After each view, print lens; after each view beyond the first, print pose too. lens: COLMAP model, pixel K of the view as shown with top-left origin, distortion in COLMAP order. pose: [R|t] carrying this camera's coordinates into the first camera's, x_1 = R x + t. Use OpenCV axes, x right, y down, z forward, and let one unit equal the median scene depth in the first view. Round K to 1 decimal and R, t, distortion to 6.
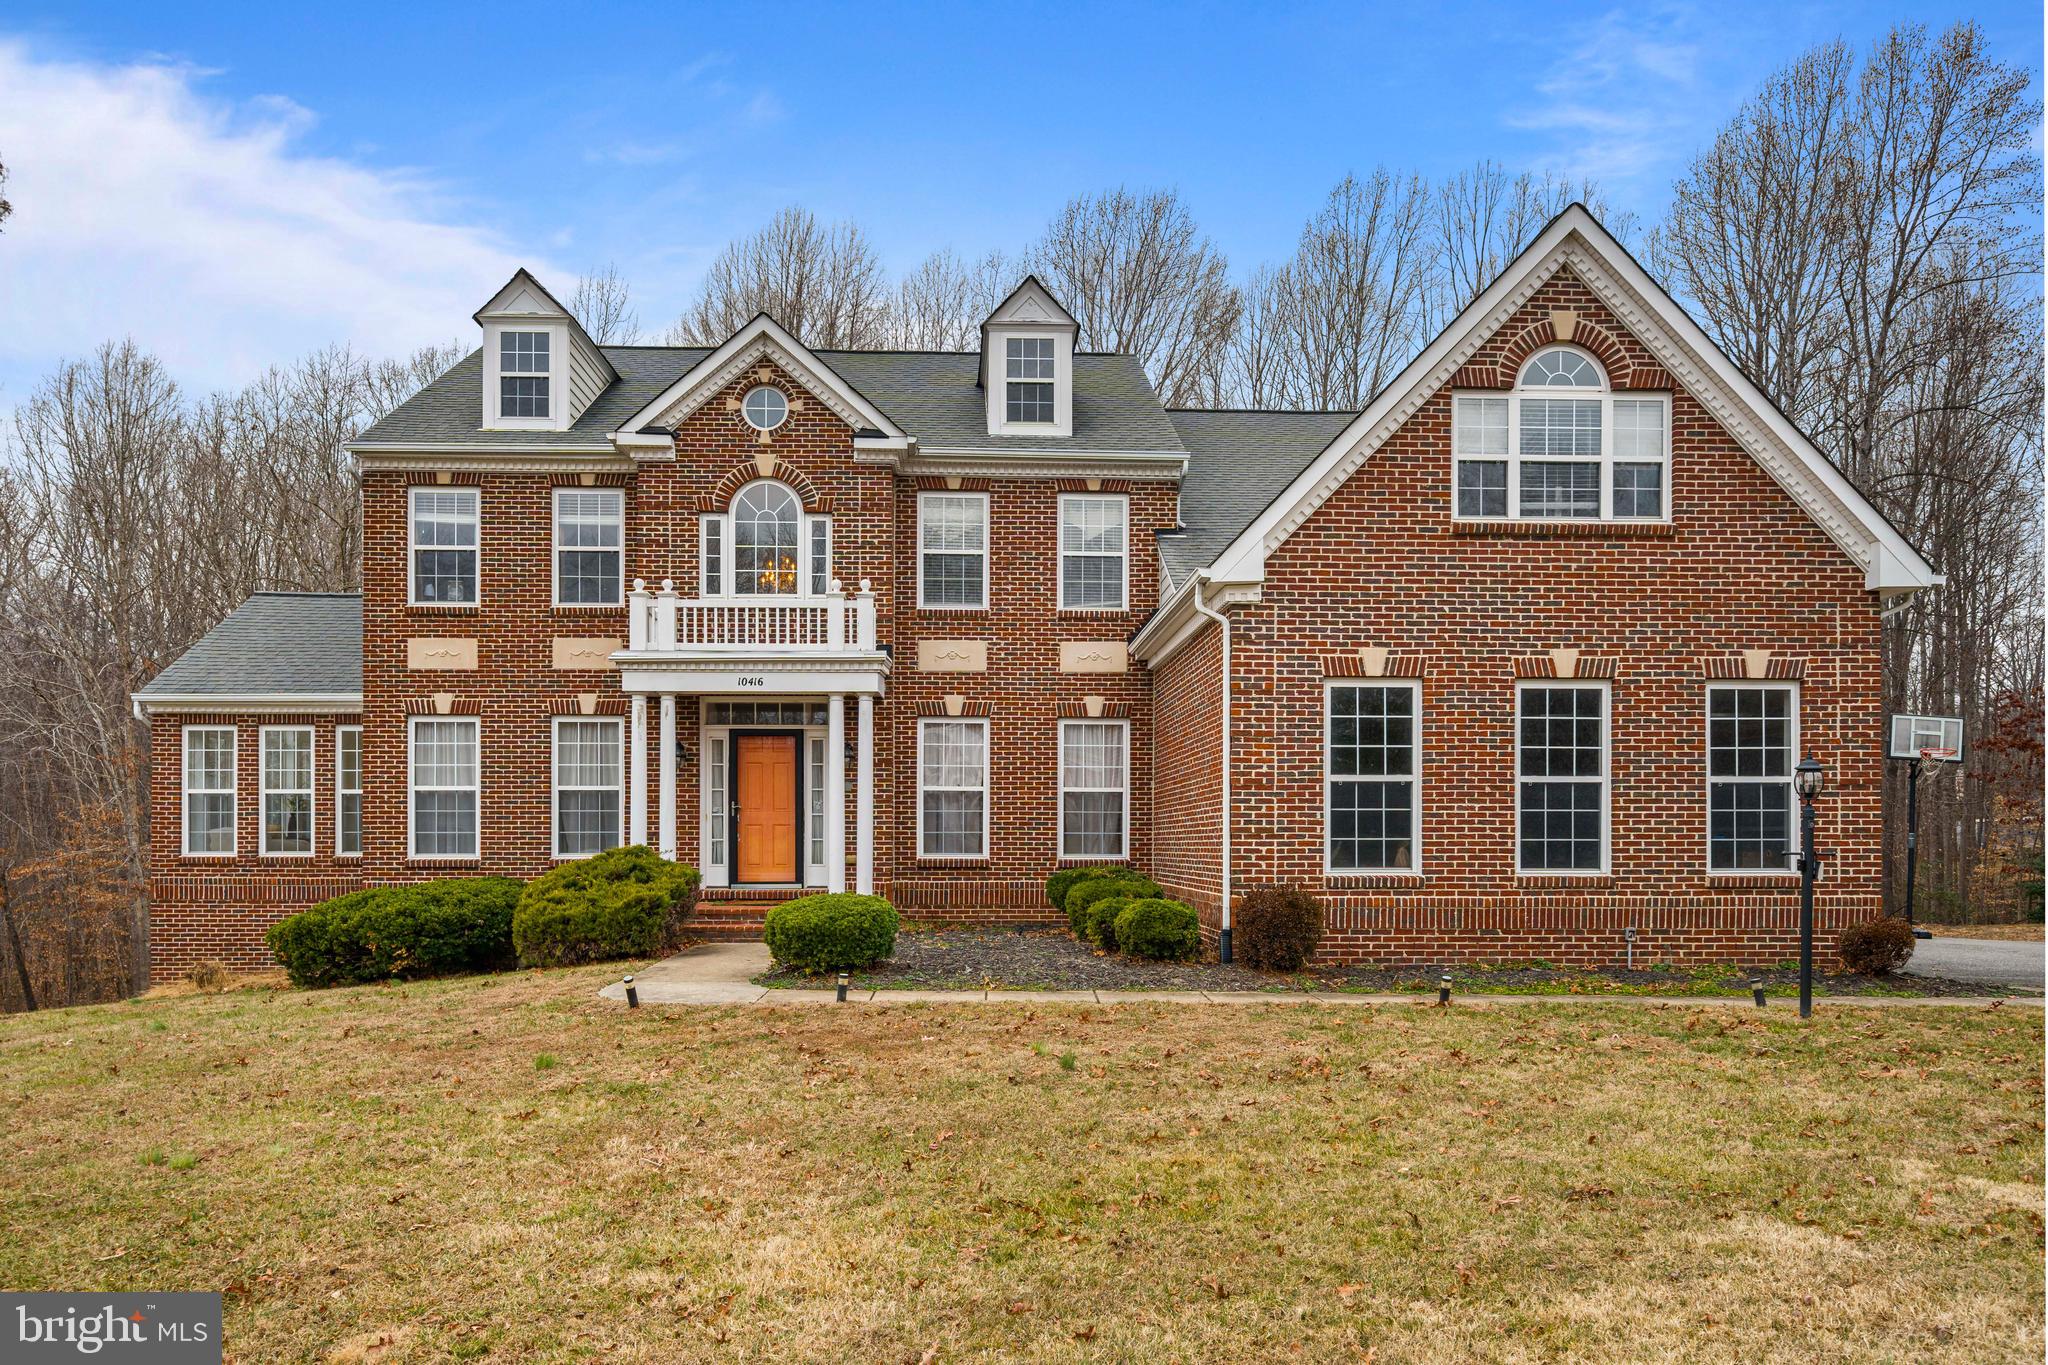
lens RADIAL K [[1374.5, 0, 1053.1], [0, 1374.5, 835.1], [0, 0, 1]] dist [0.001219, -0.000449]
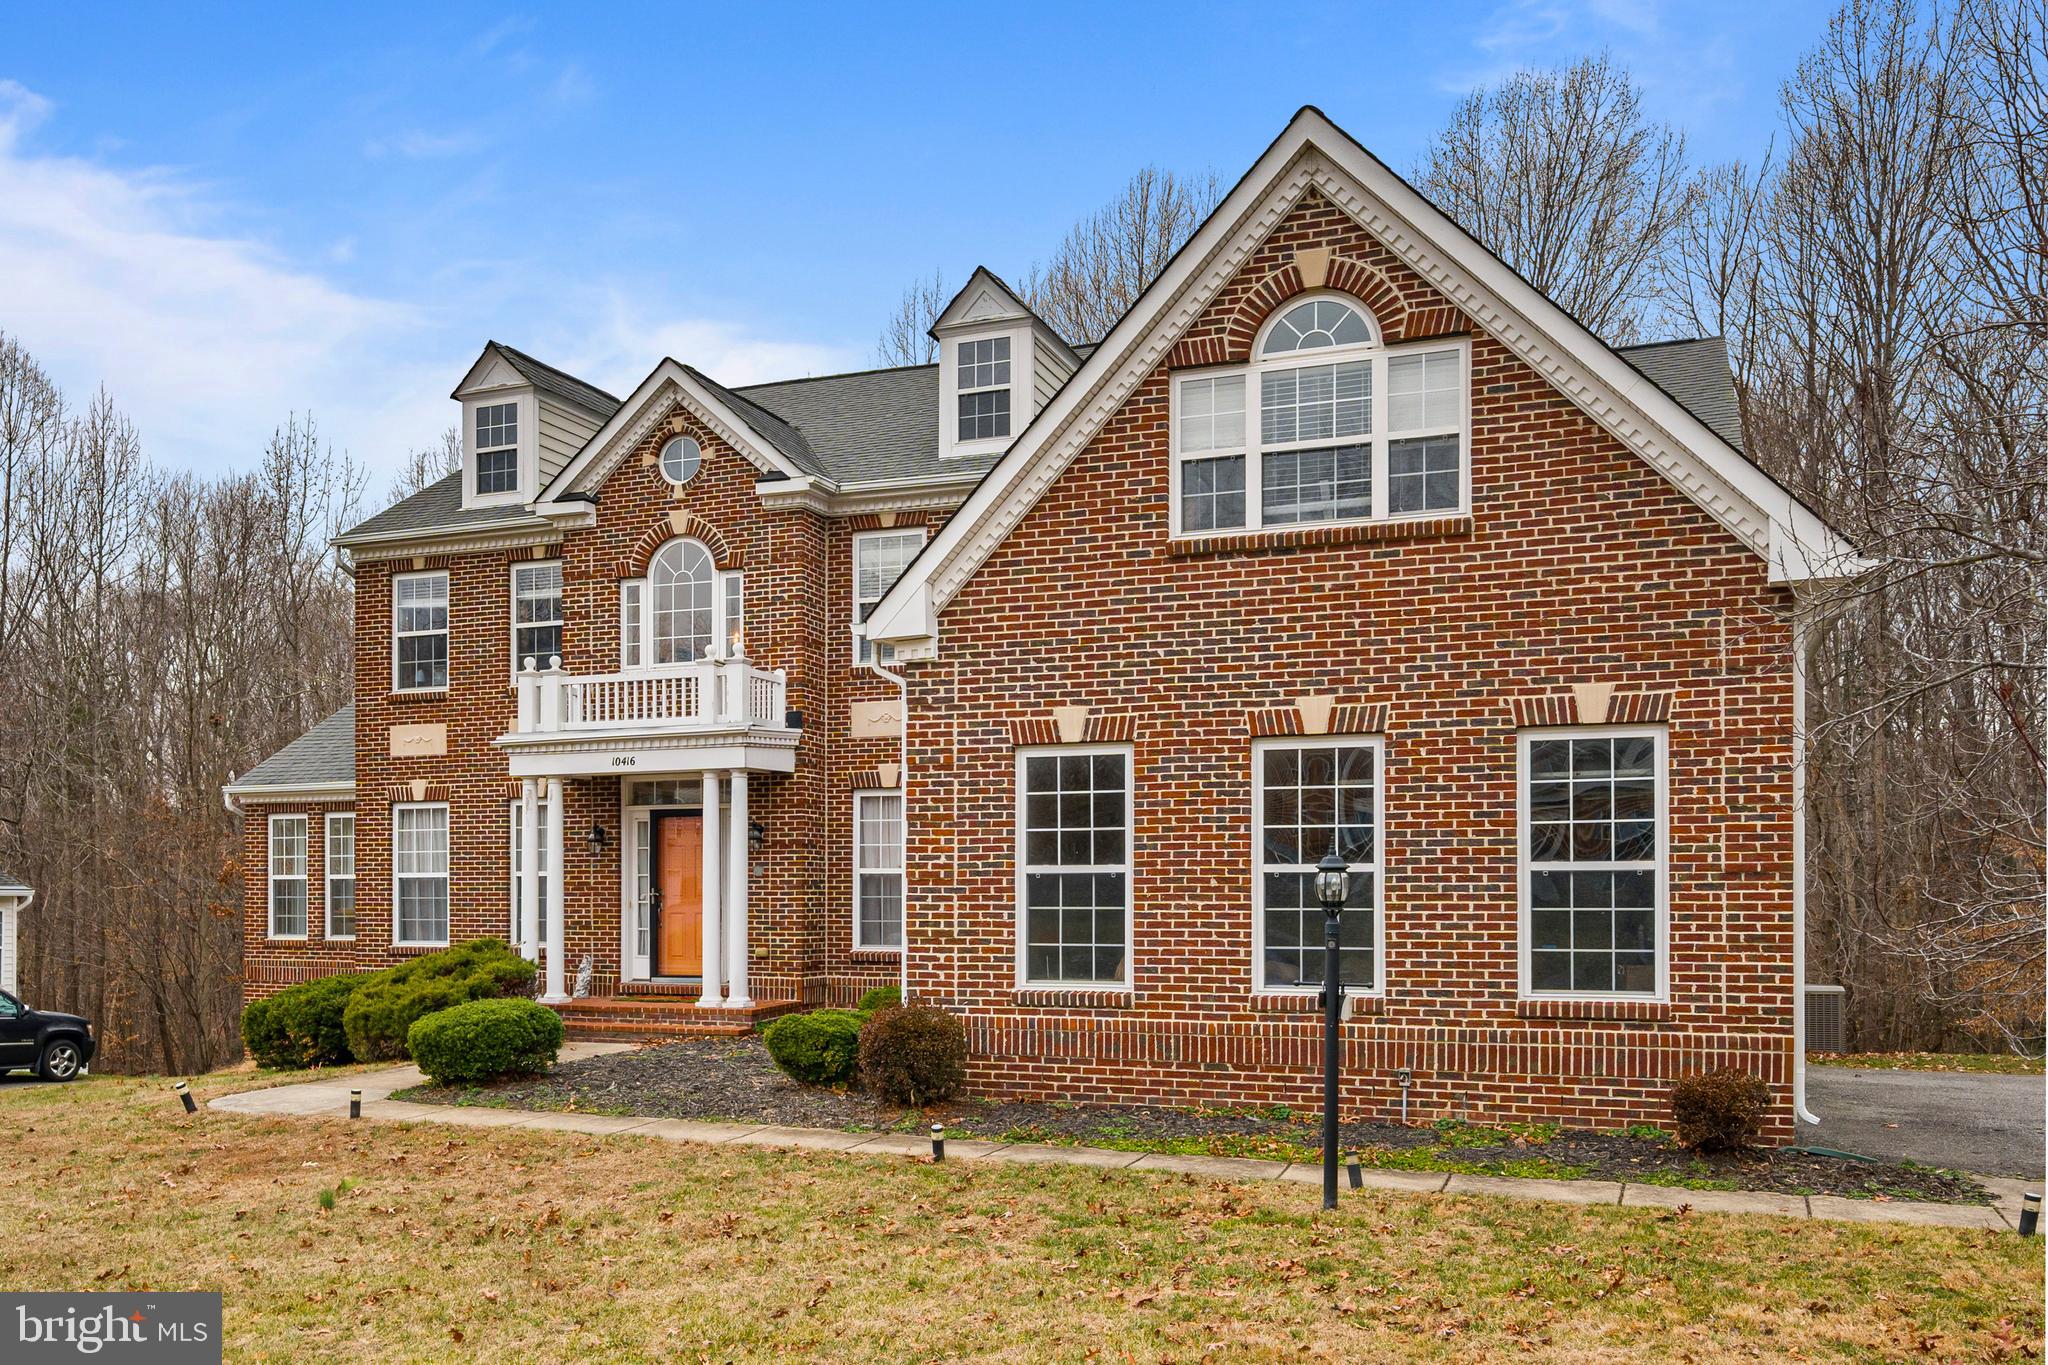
lens RADIAL K [[1645.6, 0, 1021.8], [0, 1645.6, 893.4], [0, 0, 1]] dist [-0.001000, 0.002304]
pose [[0.919195, -0.002048, -0.393797, 0.575370], [0.002360, 0.999997, 0.000309, -0.027349], [0.393795, -0.001213, 0.919198, 0.104209]]
